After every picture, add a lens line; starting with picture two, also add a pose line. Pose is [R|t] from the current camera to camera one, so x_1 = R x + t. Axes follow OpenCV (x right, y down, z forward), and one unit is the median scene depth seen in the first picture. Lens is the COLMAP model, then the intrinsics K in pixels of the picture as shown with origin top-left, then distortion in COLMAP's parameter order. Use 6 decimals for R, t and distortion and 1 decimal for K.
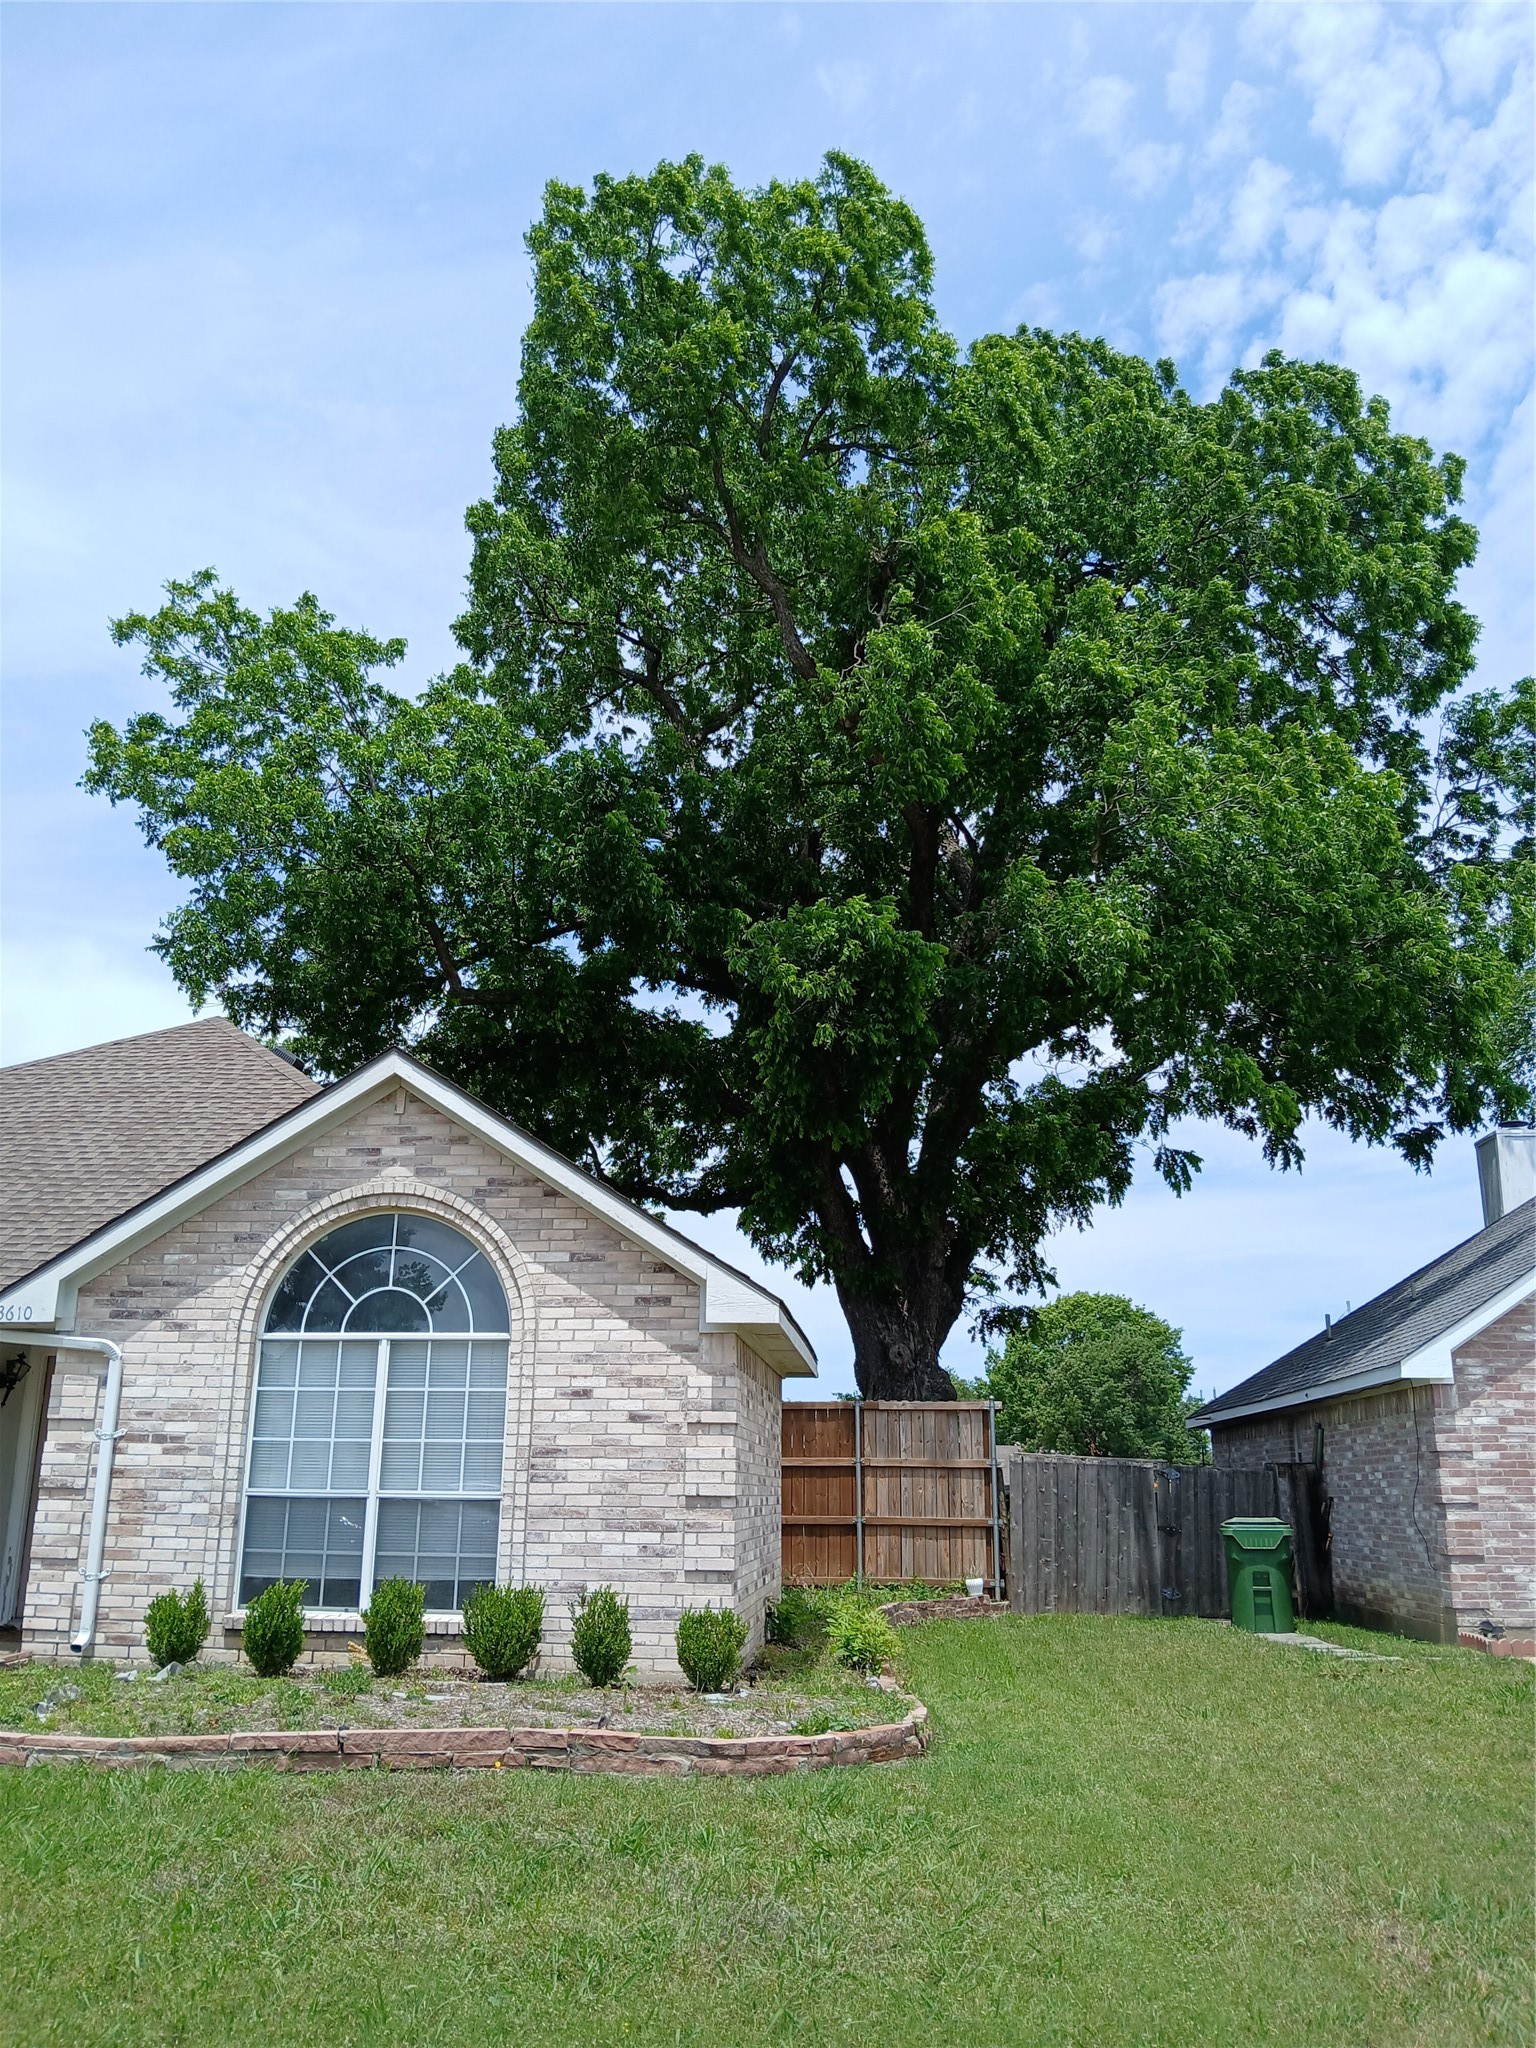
lens RADIAL K [[1605.6, 0, 763.8], [0, 1605.6, 1003.0], [0, 0, 1]] dist [0.045379, -0.108436]
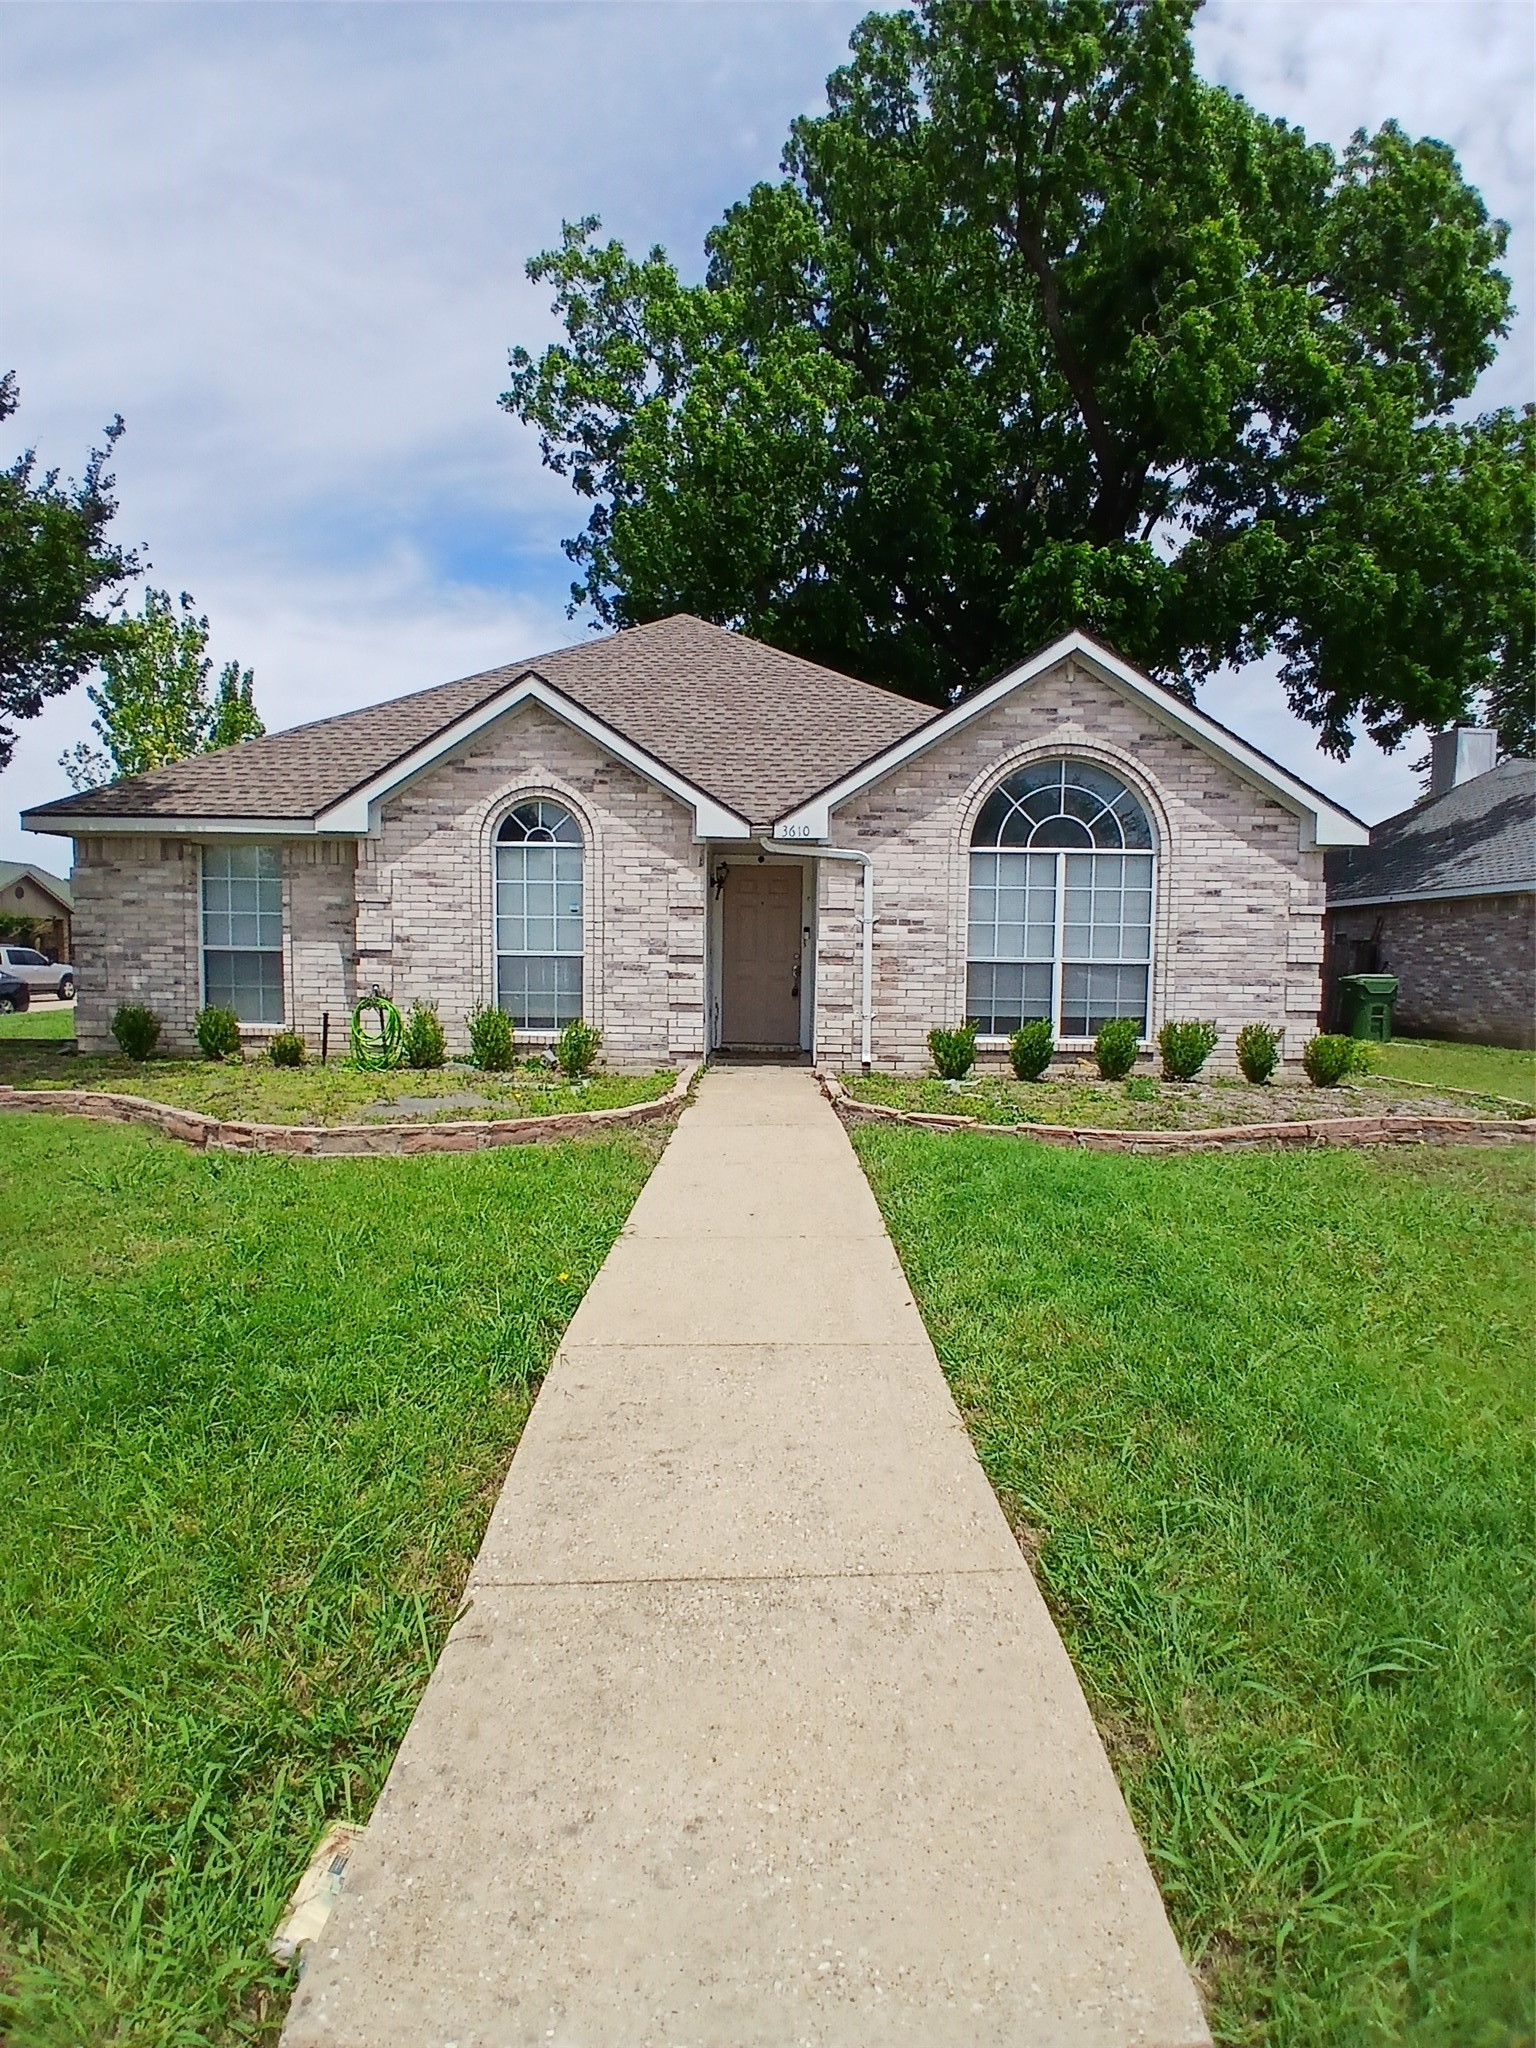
lens RADIAL K [[1029.4, 0, 747.4], [0, 1029.4, 1031.7], [0, 0, 1]] dist [-0.000859, -0.038681]
pose [[0.996874, -0.005654, 0.078800, -0.573877], [-0.023442, 0.931344, 0.363384, 0.038186], [-0.075445, -0.364096, 0.928301, 0.150660]]
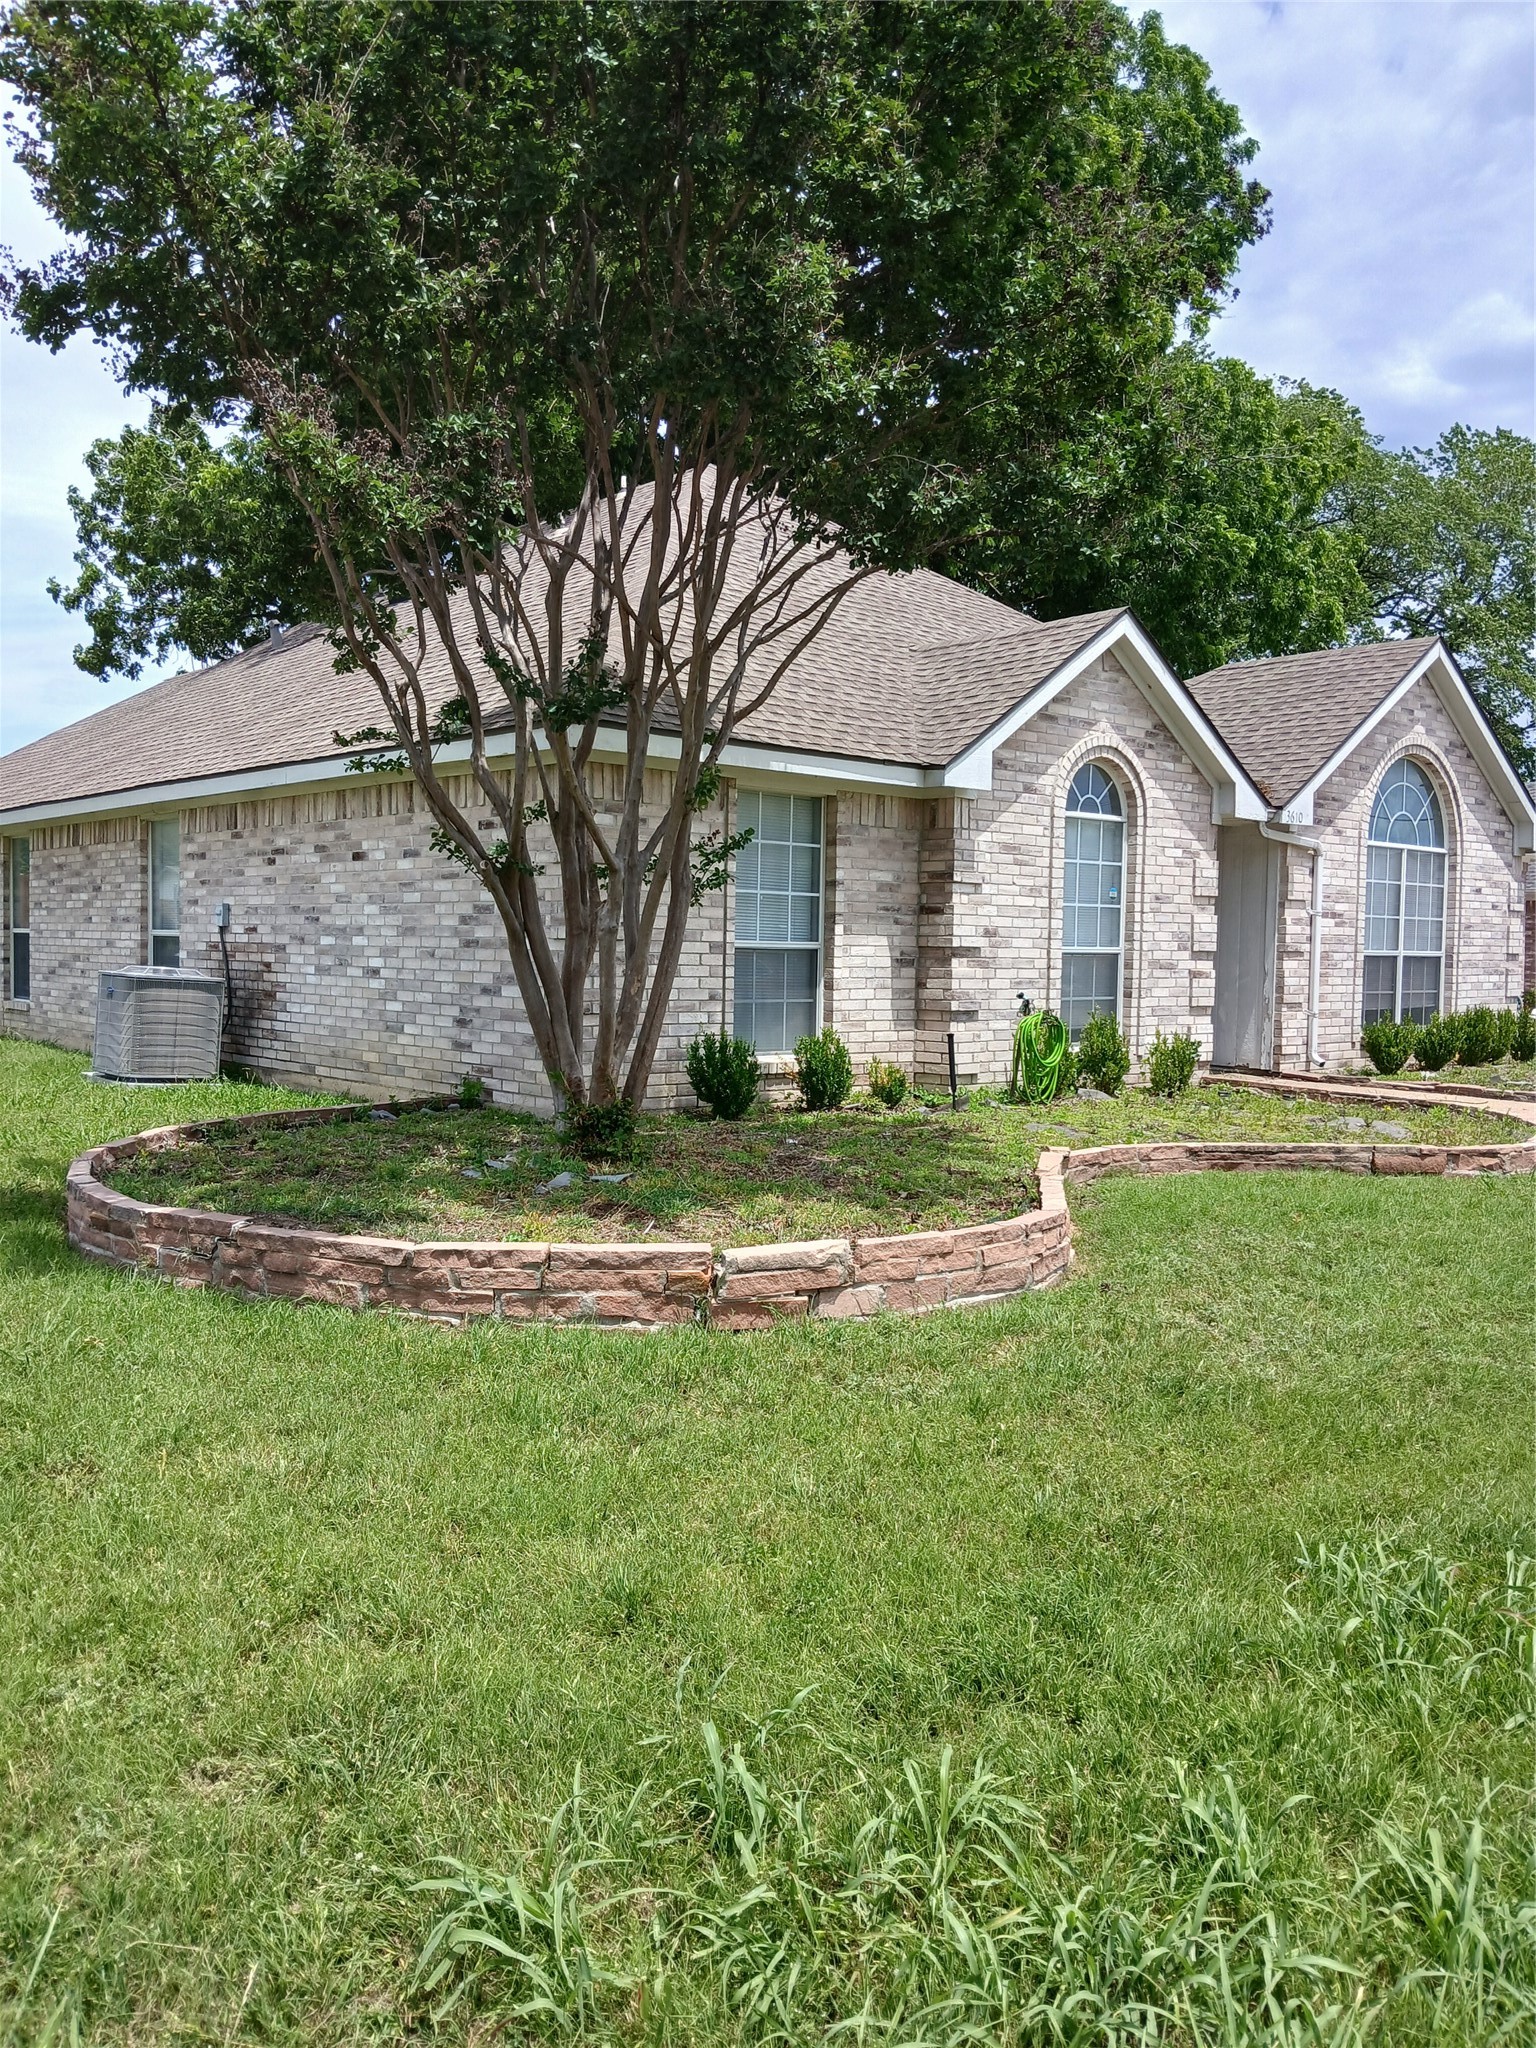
lens RADIAL K [[1605.6, 0, 749.5], [0, 1605.6, 1011.1], [0, 0, 1]] dist [0.045379, -0.108436]
pose [[0.693021, -0.034422, 0.720095, -1.655108], [-0.212262, 0.944839, 0.249447, 0.113077], [-0.688961, -0.325721, 0.647486, 0.437417]]
